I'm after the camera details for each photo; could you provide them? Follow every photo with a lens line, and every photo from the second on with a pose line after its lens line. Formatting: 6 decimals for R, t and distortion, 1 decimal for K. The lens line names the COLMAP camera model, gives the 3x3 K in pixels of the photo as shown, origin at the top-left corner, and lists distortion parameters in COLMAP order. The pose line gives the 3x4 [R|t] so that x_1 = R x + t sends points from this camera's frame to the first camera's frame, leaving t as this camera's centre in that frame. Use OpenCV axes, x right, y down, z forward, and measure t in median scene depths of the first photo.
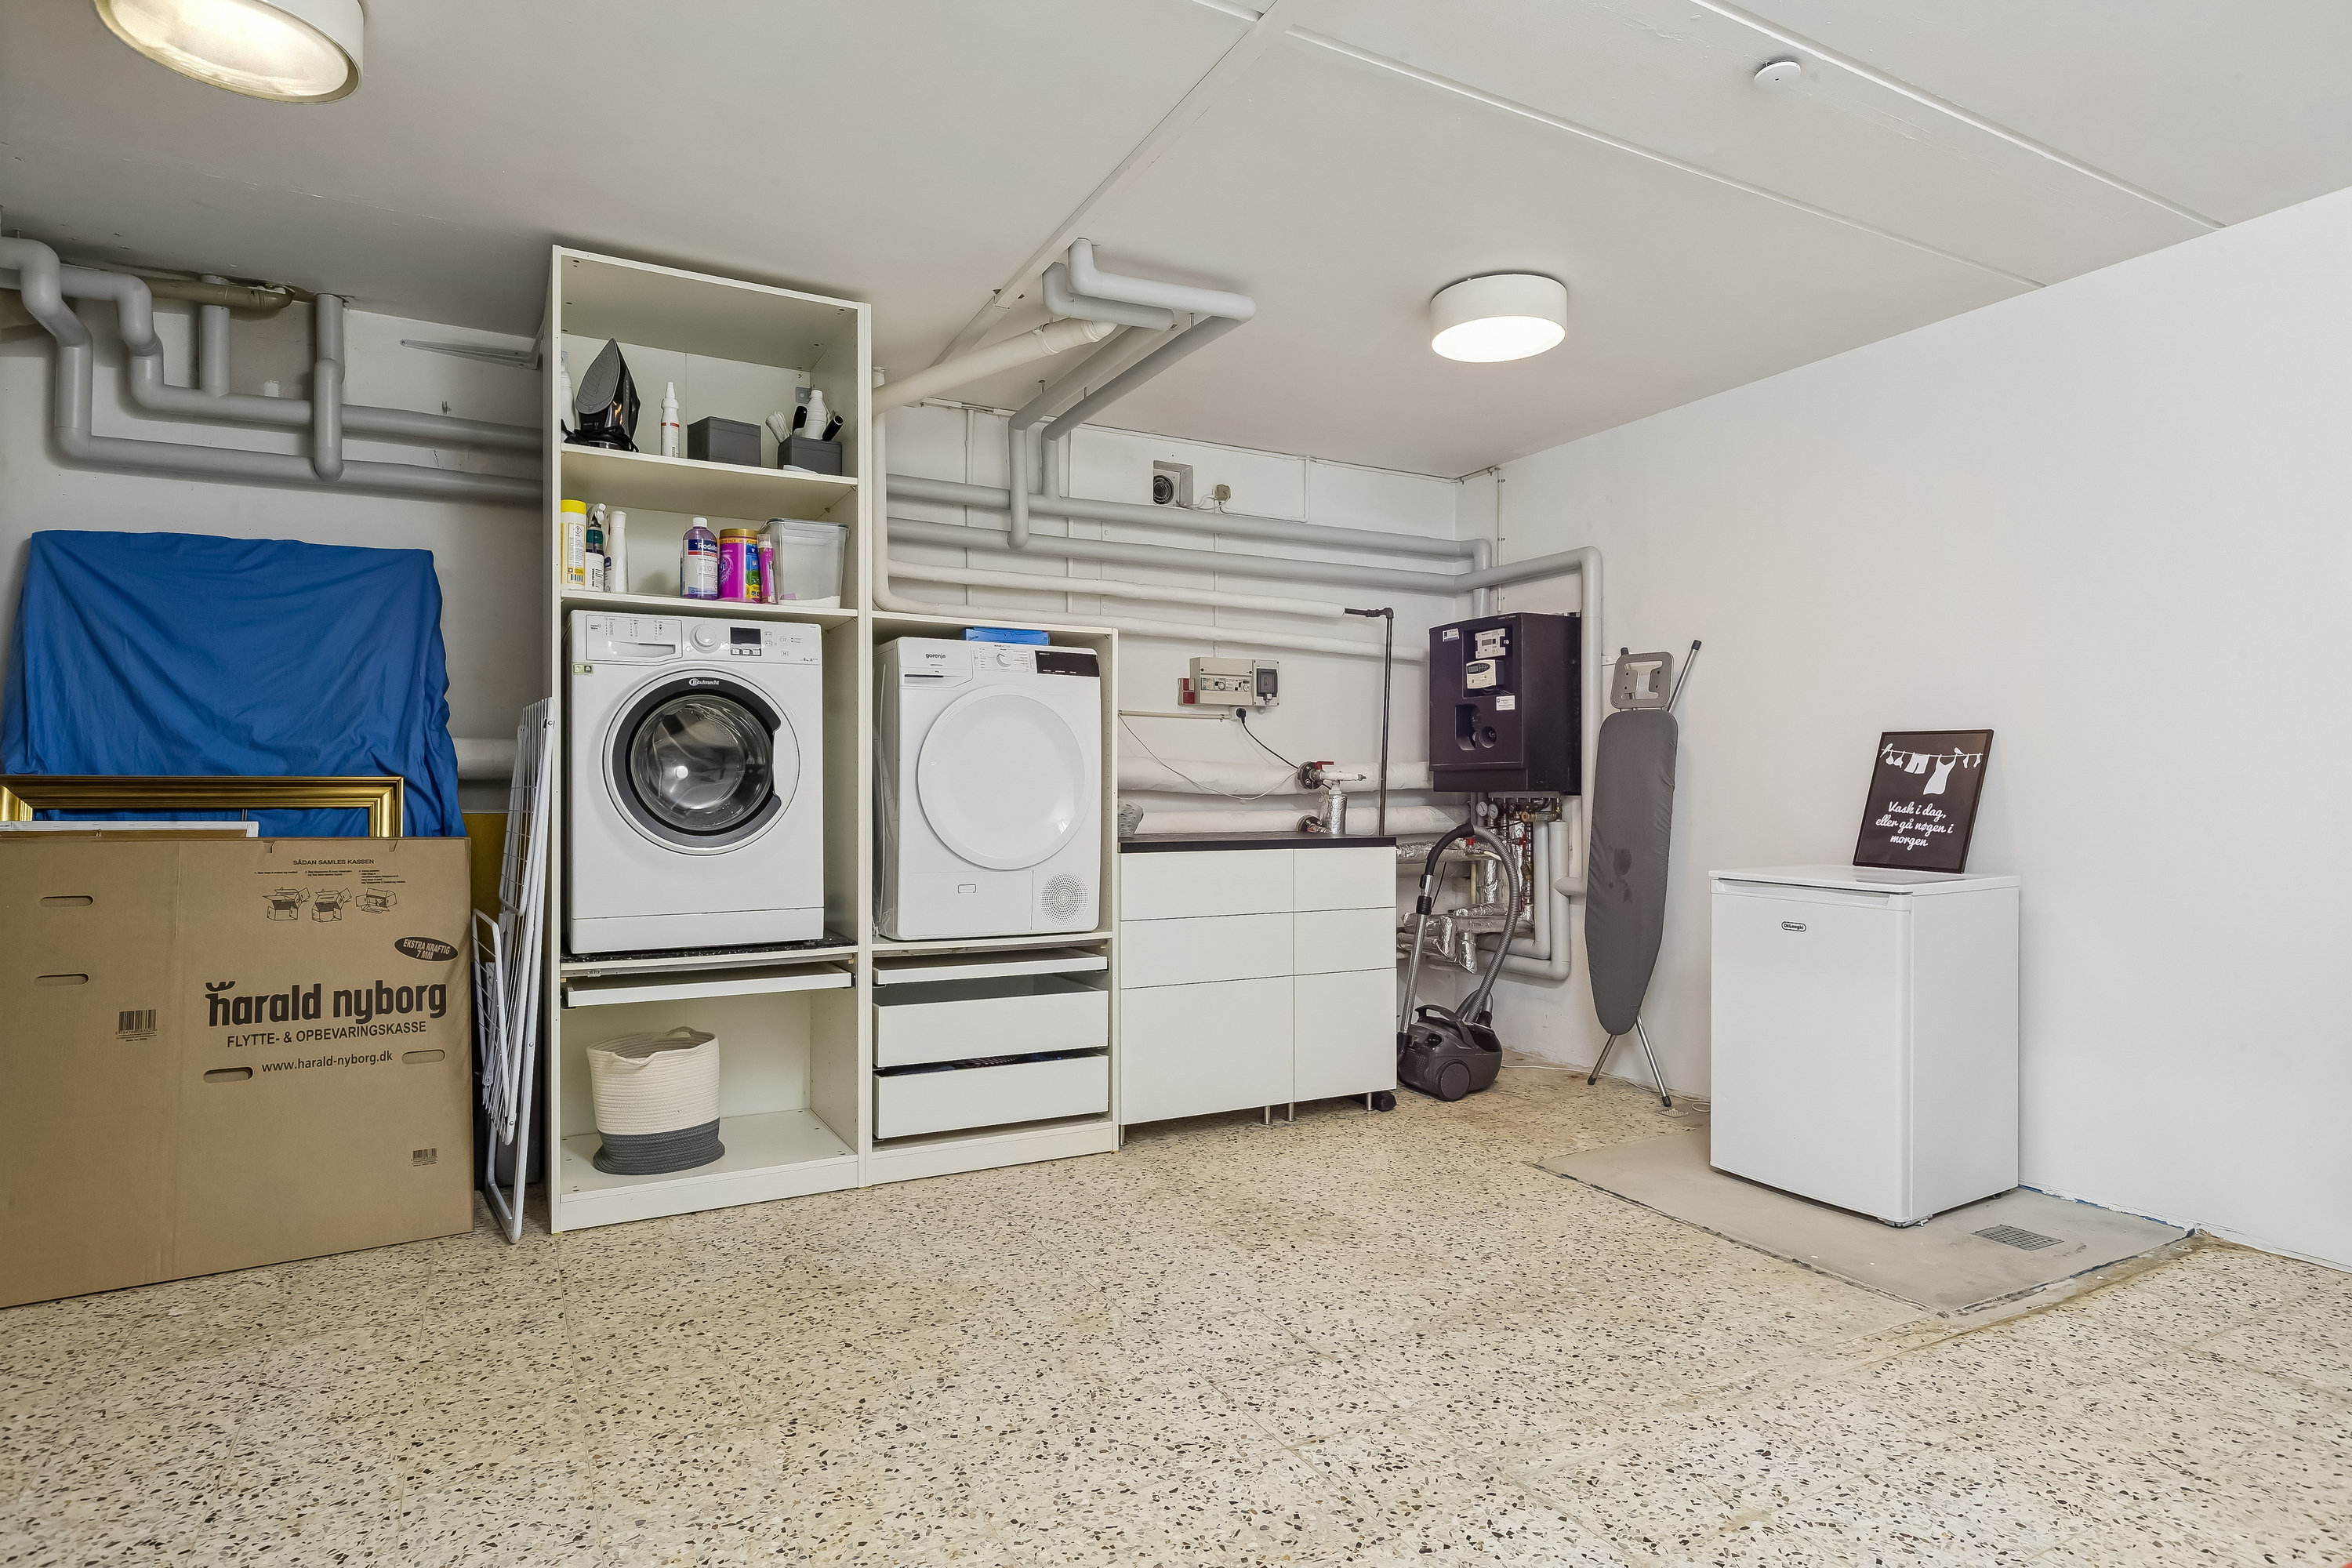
lens RADIAL K [[1299.1, 0, 1186.9], [0, 1299.1, 784.7], [0, 0, 1]] dist [0.002463, -0.001444]
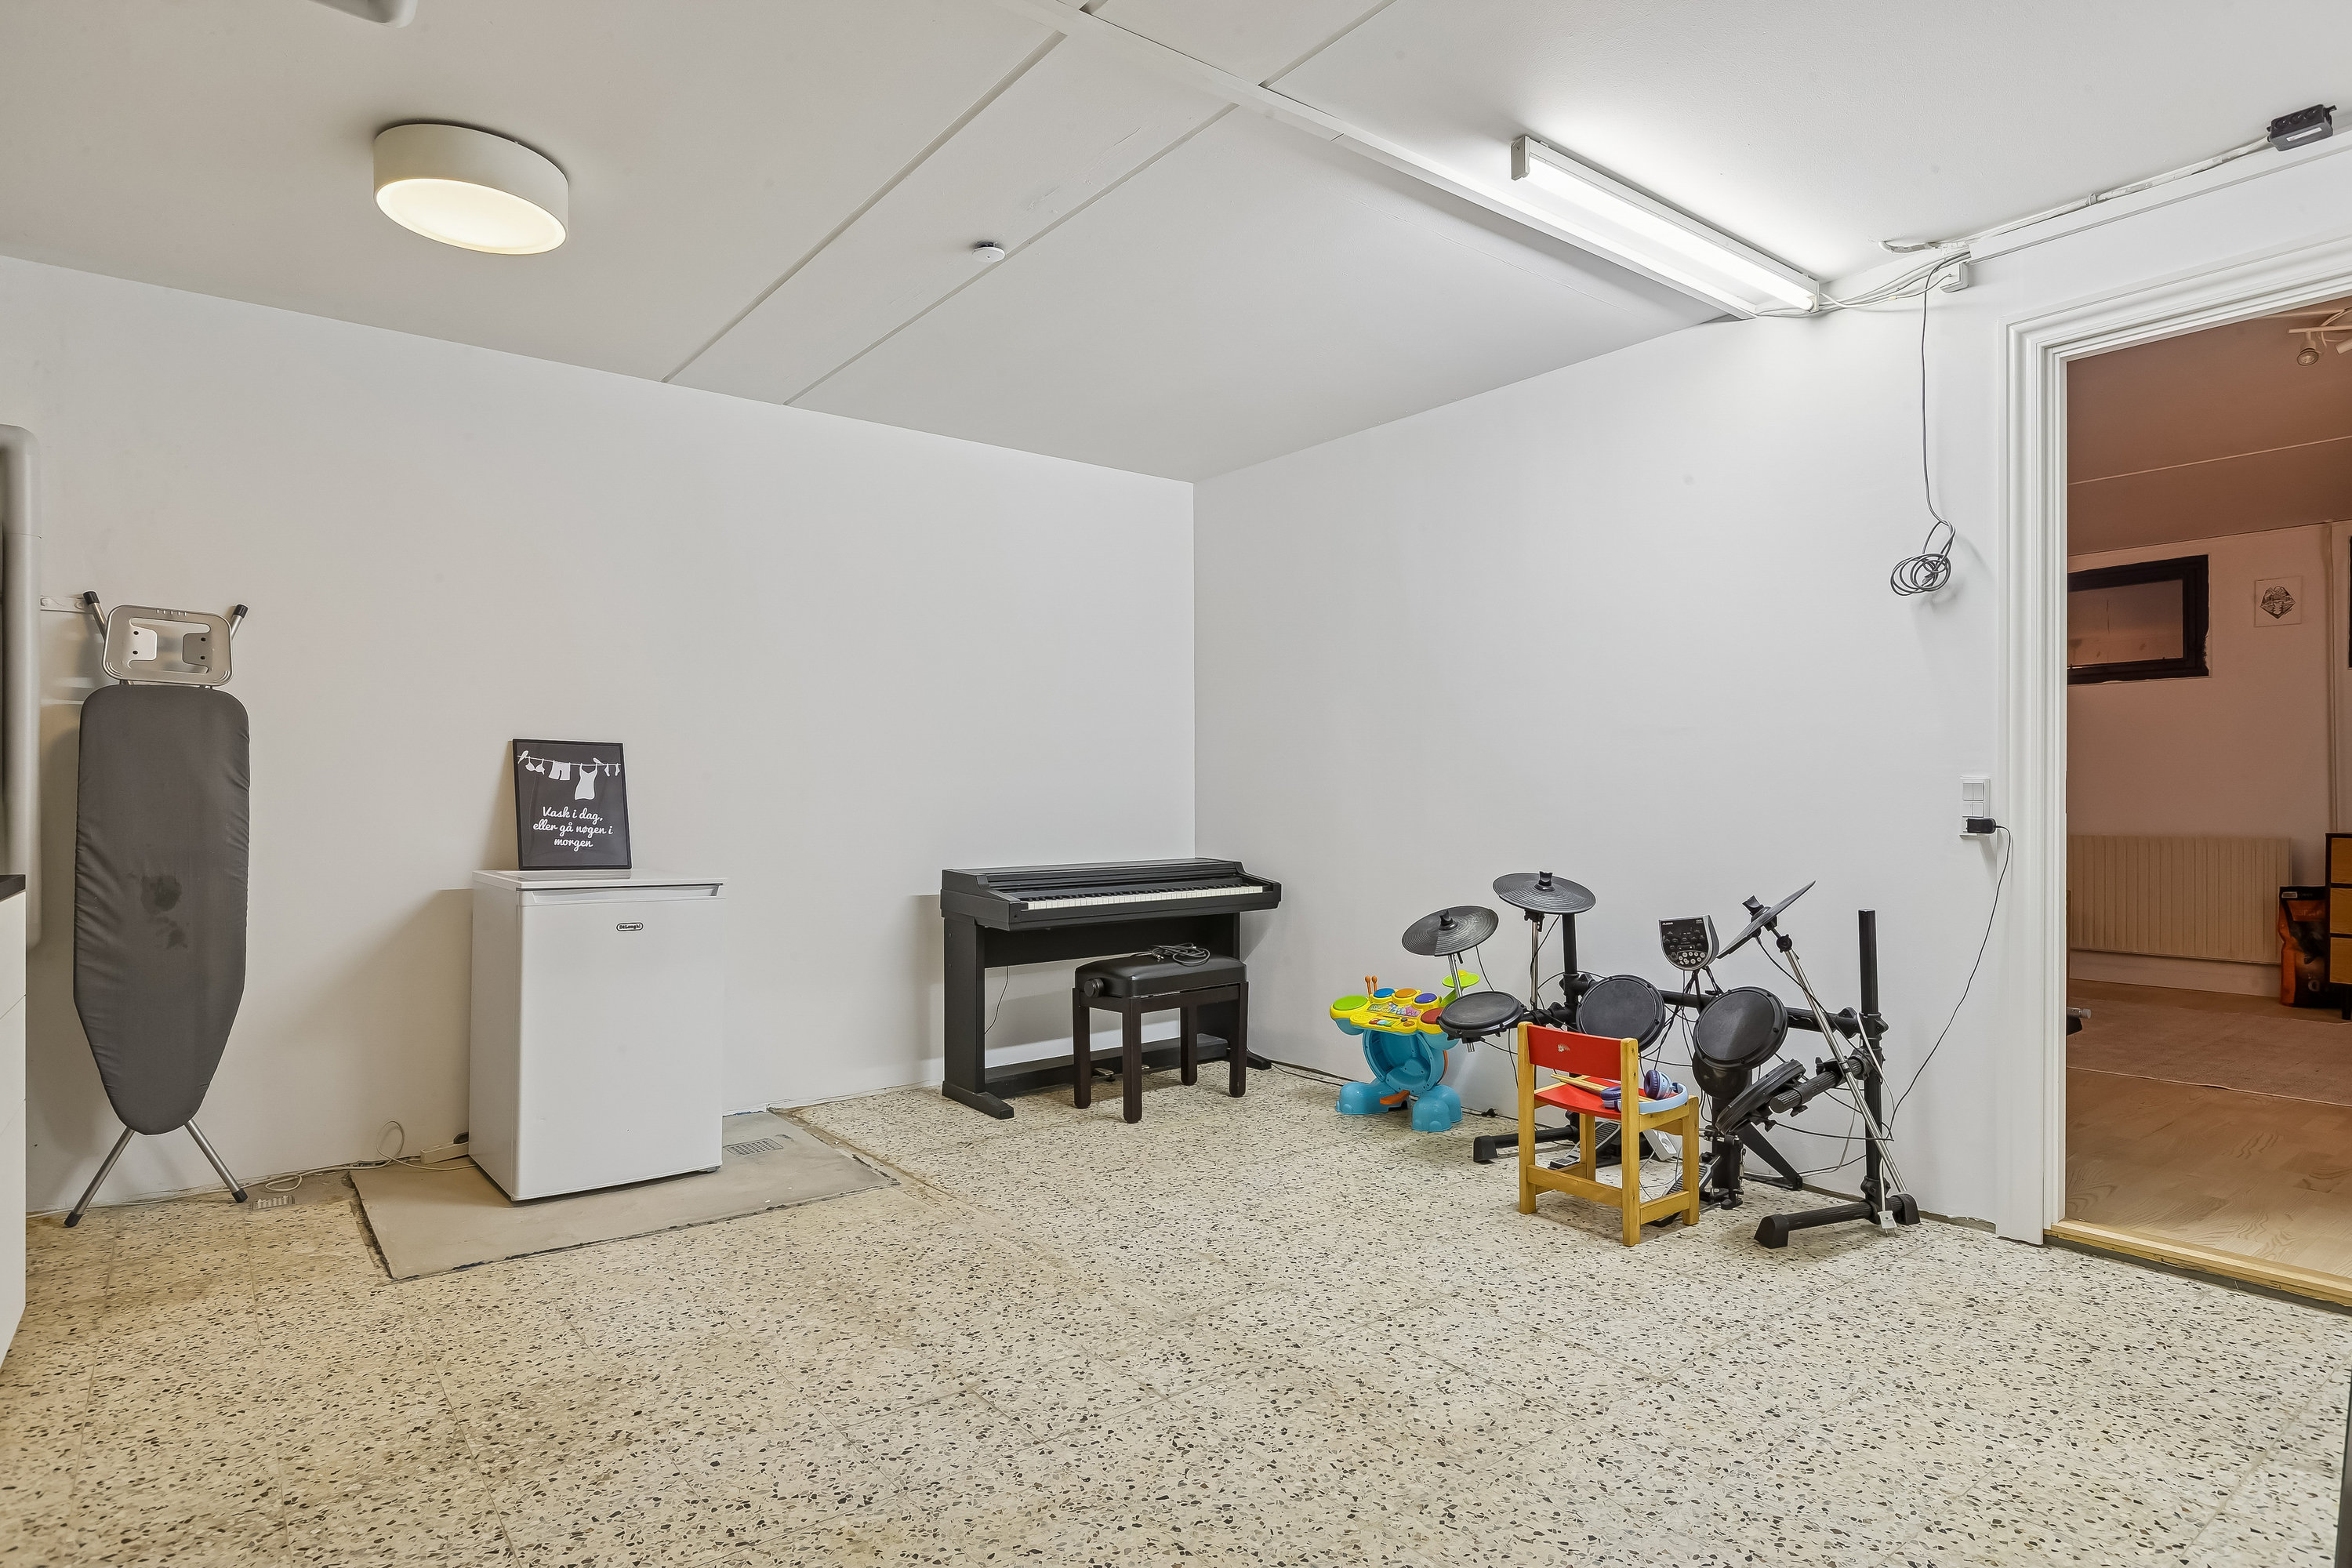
lens RADIAL K [[1299.1, 0, 1176.3], [0, 1299.1, 796.8], [0, 0, 1]] dist [0.002463, -0.001444]
pose [[-0.175940, 0.001817, 0.984399, -0.706413], [-0.005388, 0.999982, -0.002809, 0.006491], [-0.984386, -0.005798, -0.175927, 0.840063]]
